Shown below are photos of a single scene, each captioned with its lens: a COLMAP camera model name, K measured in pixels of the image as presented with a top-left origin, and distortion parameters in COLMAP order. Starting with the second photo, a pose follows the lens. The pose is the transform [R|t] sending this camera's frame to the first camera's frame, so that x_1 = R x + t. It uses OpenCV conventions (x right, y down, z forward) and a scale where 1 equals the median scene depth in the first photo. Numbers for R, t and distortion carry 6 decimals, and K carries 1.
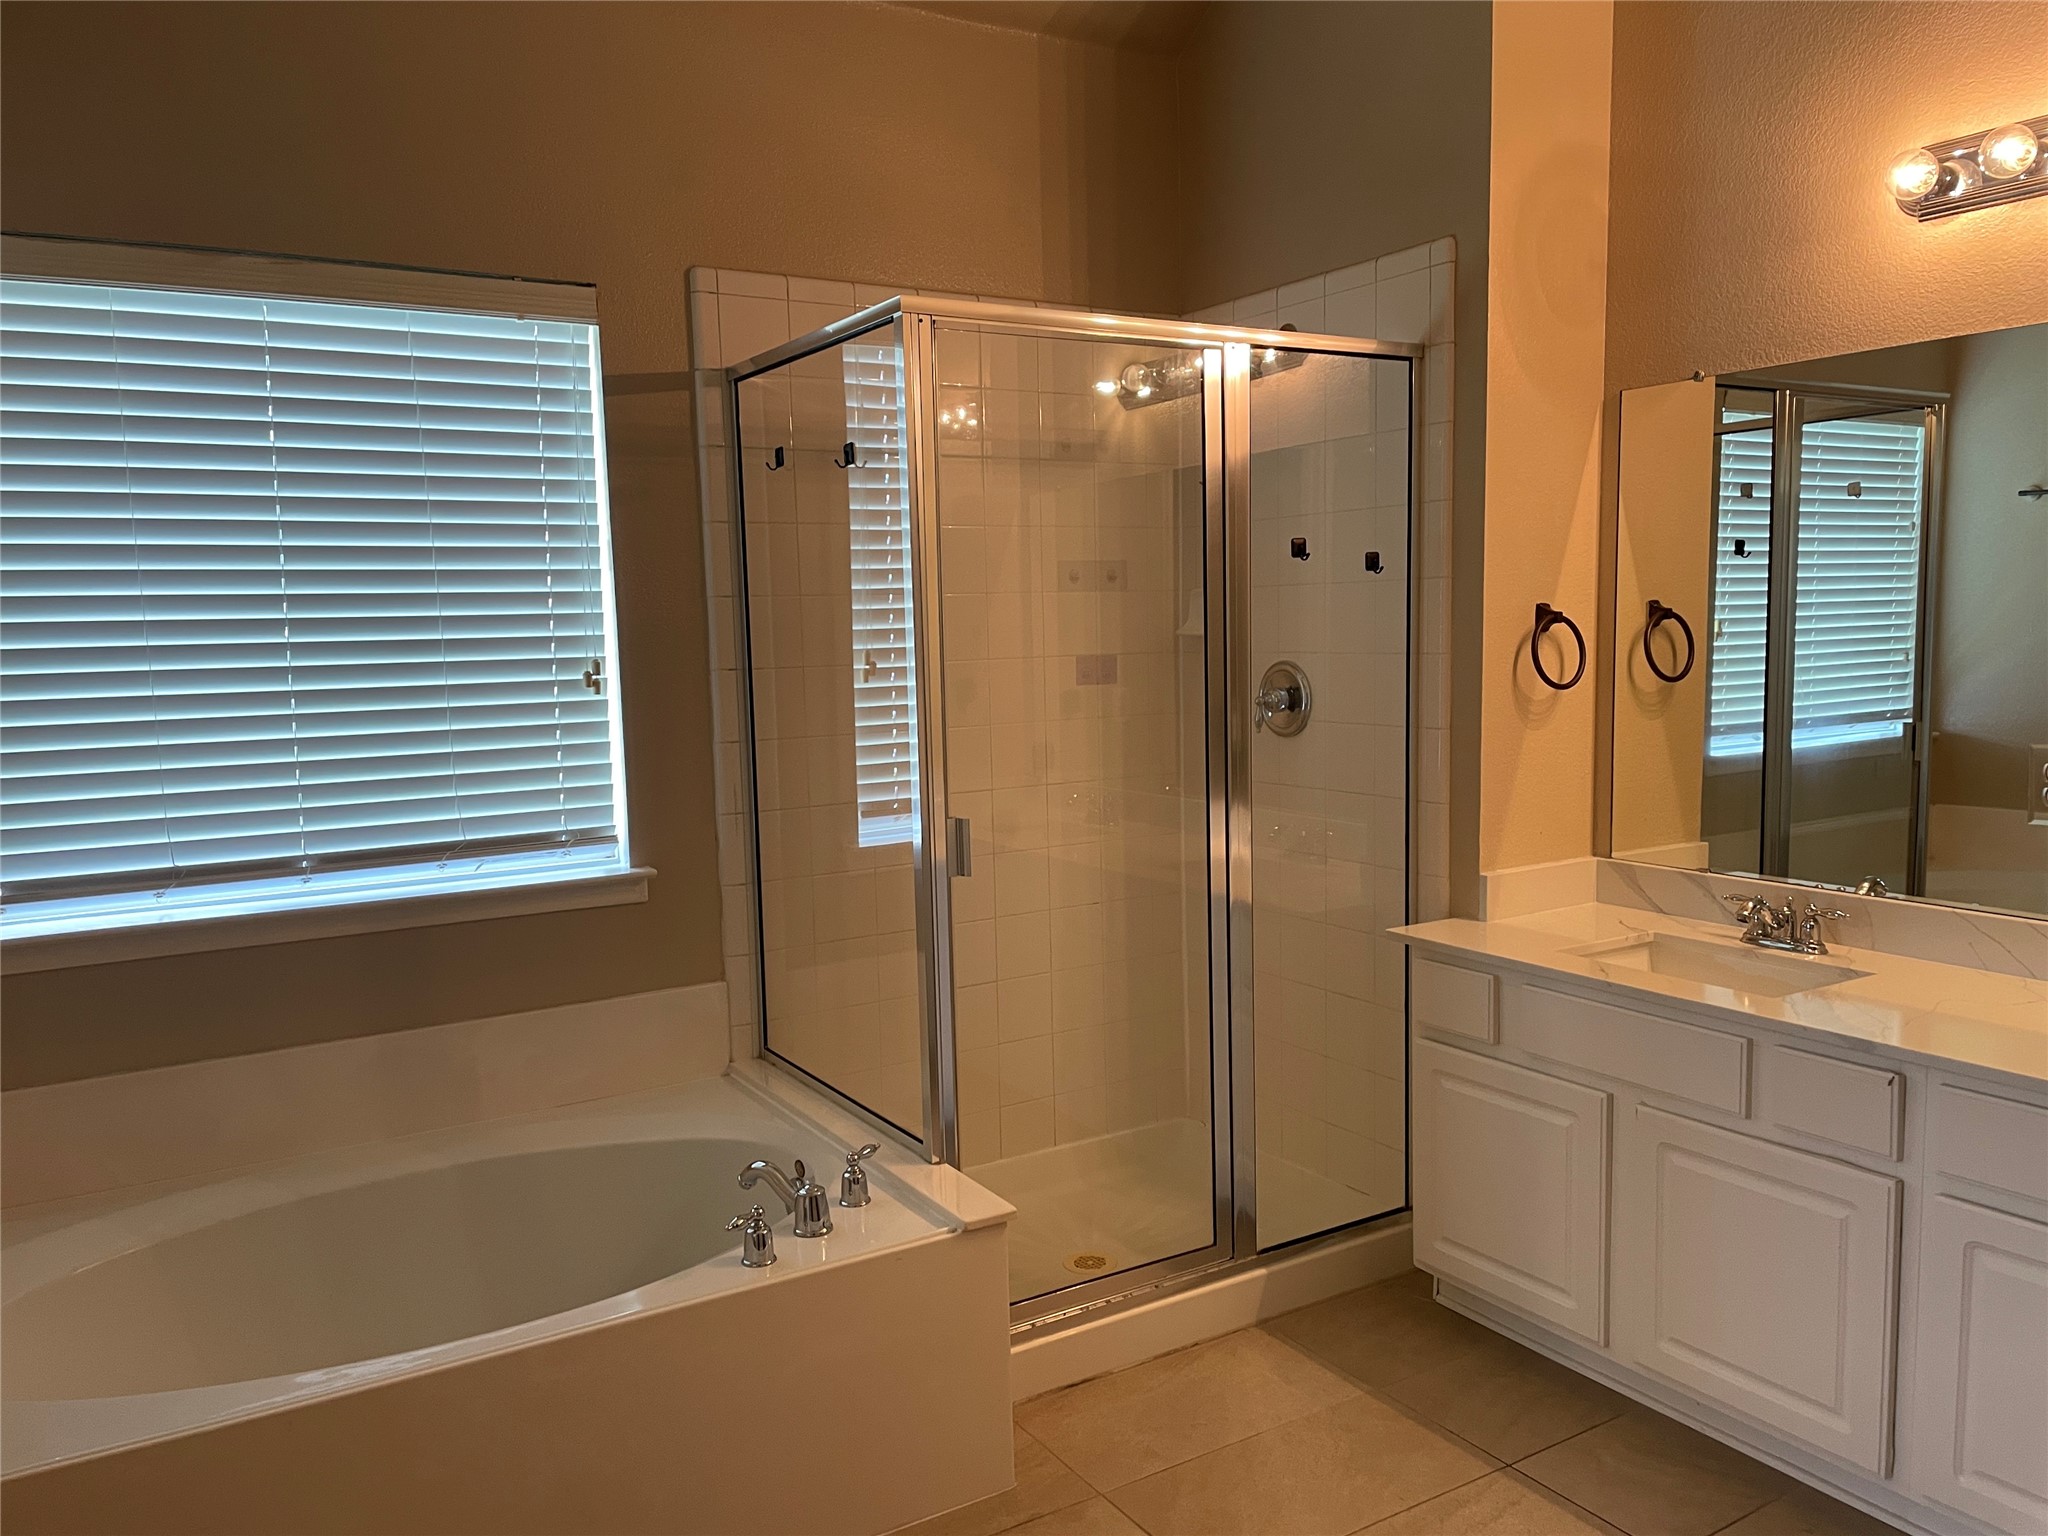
lens RADIAL K [[1568.8, 0, 1029.8], [0, 1568.8, 786.6], [0, 0, 1]] dist [0.071210, -0.081253]
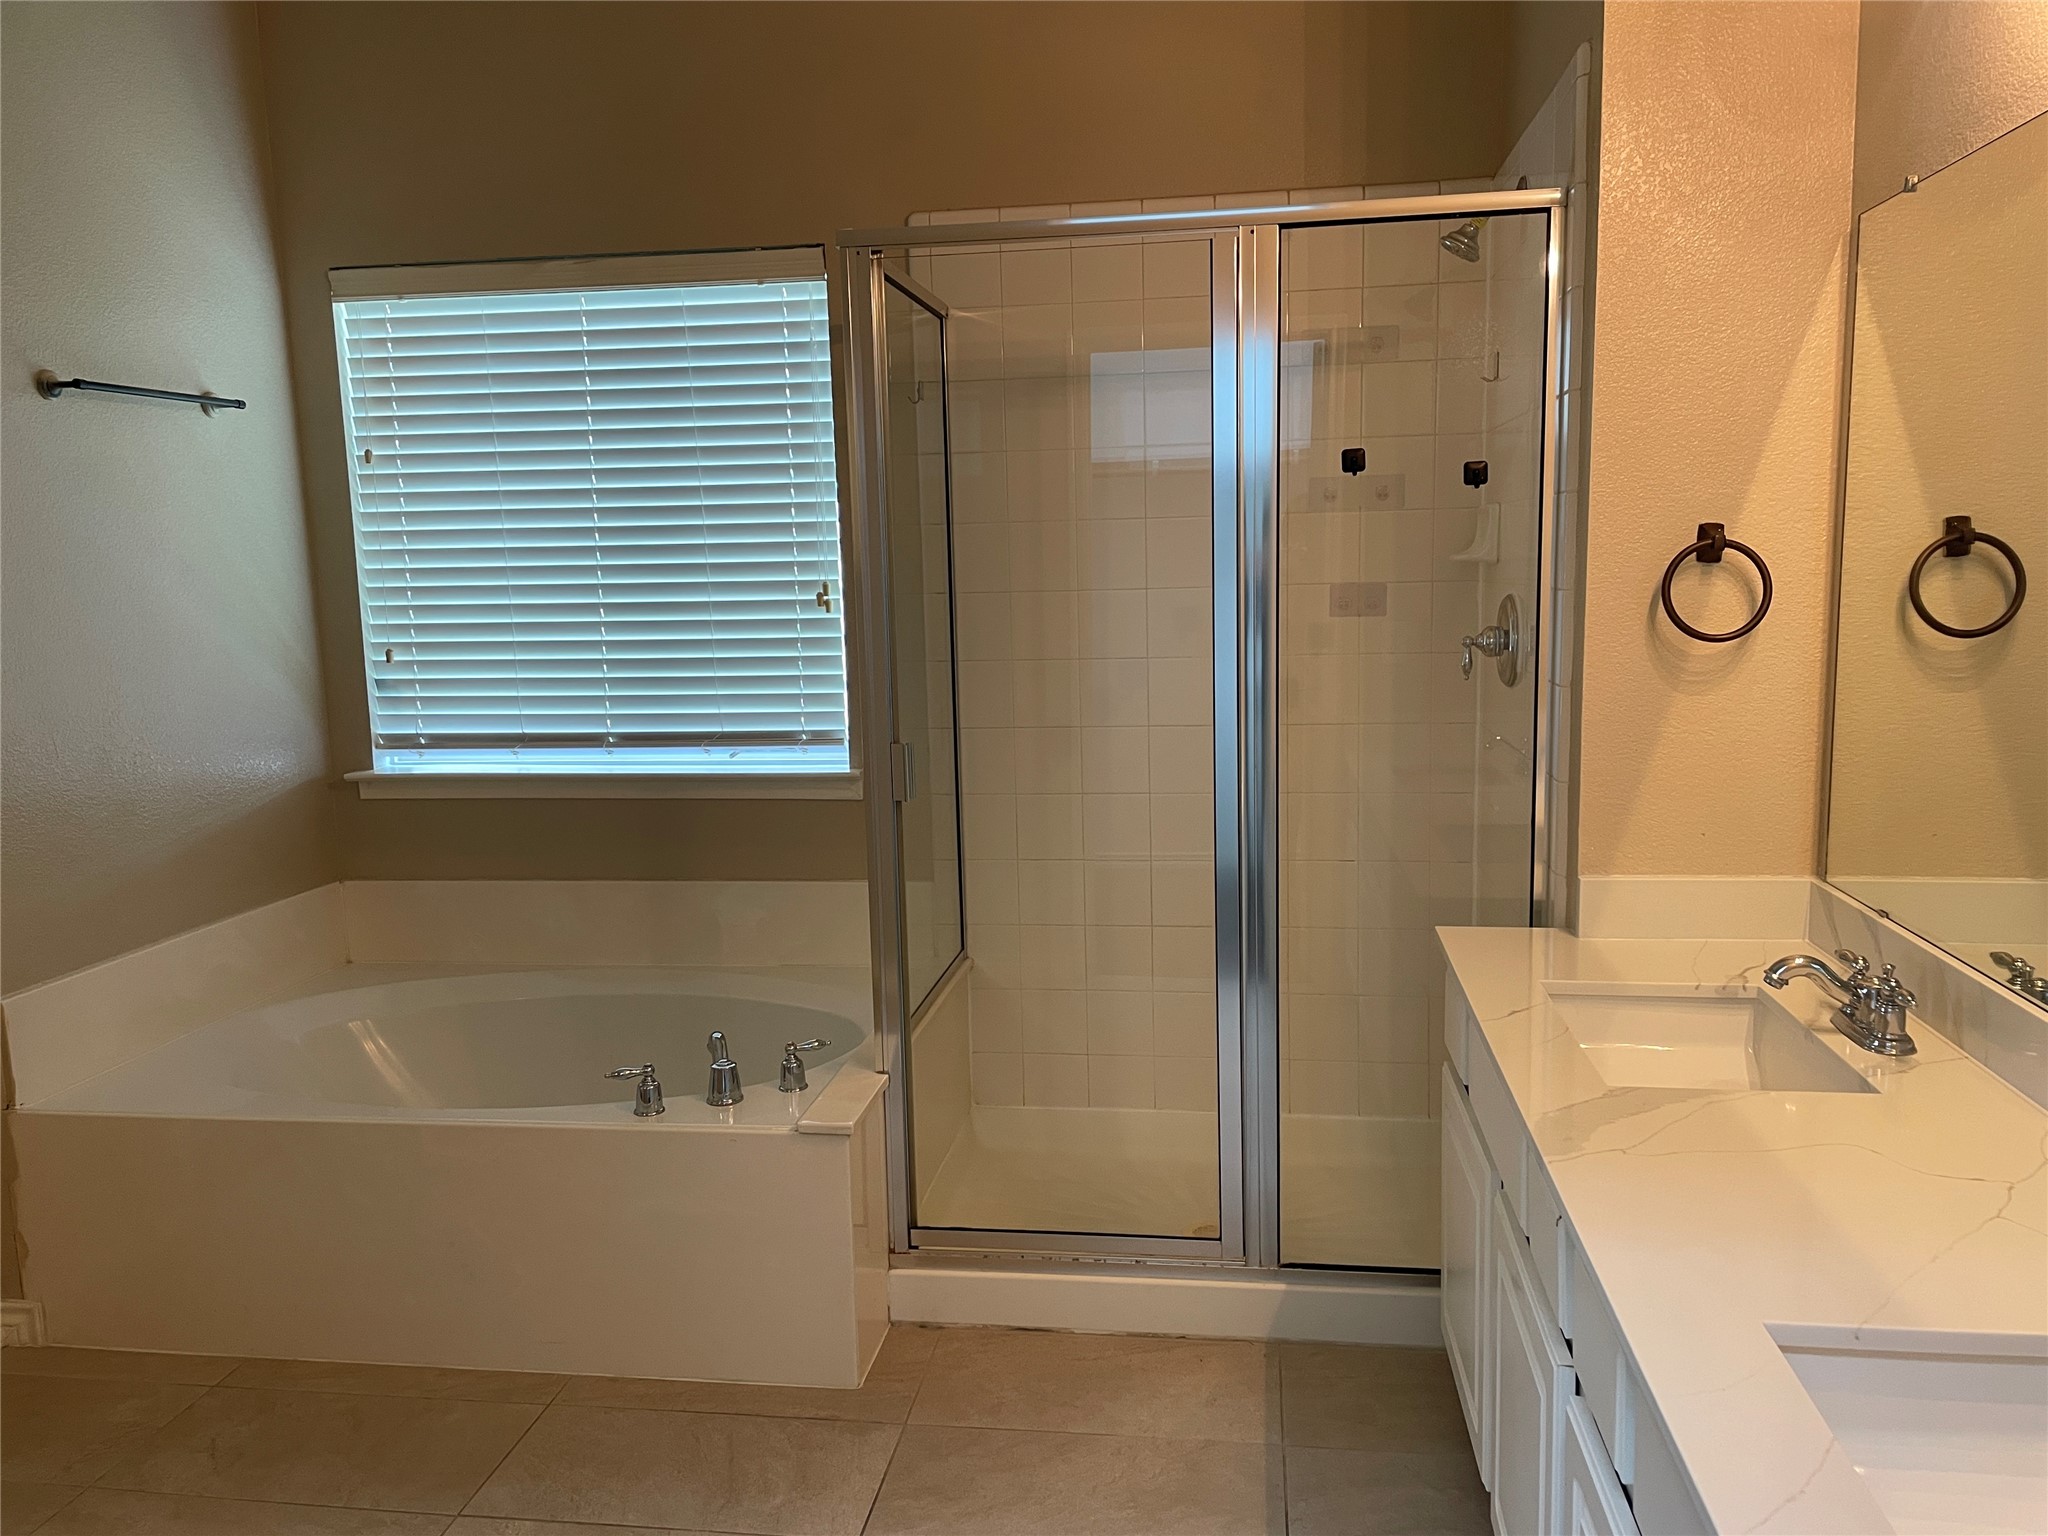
lens RADIAL K [[1557.6, 0, 1024.0], [0, 1557.6, 768.0], [0, 0, 1]] dist [0.116395, -0.157177]
pose [[0.764967, 0.091810, -0.637493, 0.563799], [-0.063315, 0.995713, 0.067425, -0.032269], [0.640950, -0.011215, 0.767500, 0.228378]]
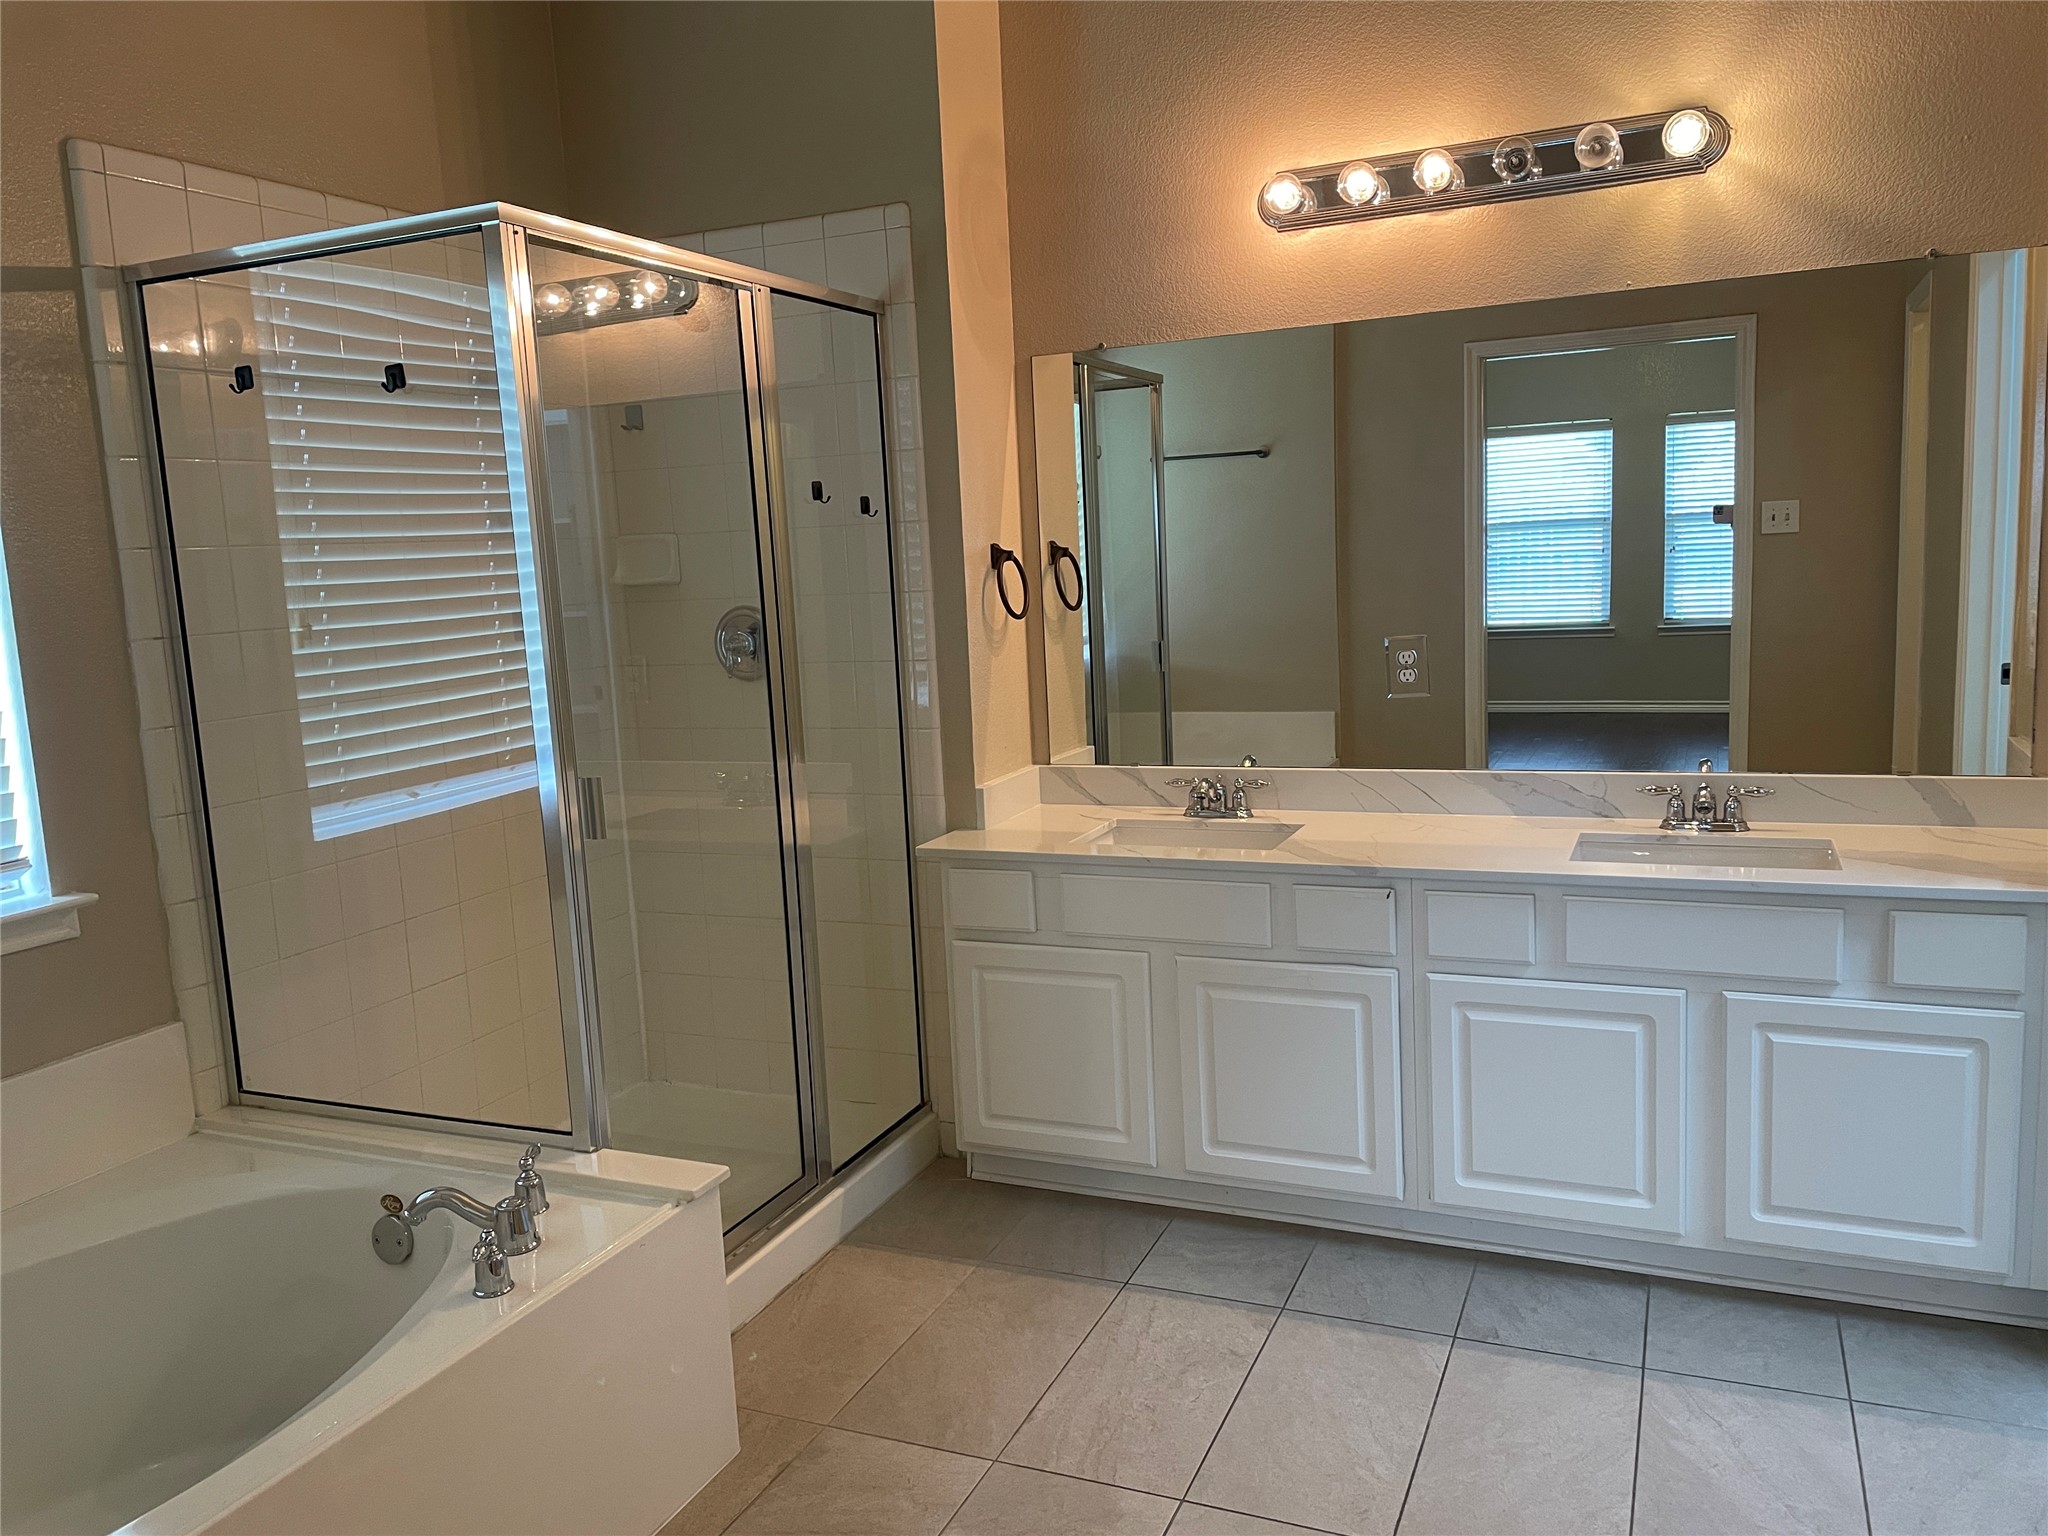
lens RADIAL K [[1557.6, 0, 1024.0], [0, 1557.6, 768.0], [0, 0, 1]] dist [0.116395, -0.157177]
pose [[0.819358, -0.099010, 0.564667, -0.304070], [0.093220, 0.994874, 0.039177, 0.001613], [-0.565652, 0.020538, 0.824388, 0.073790]]
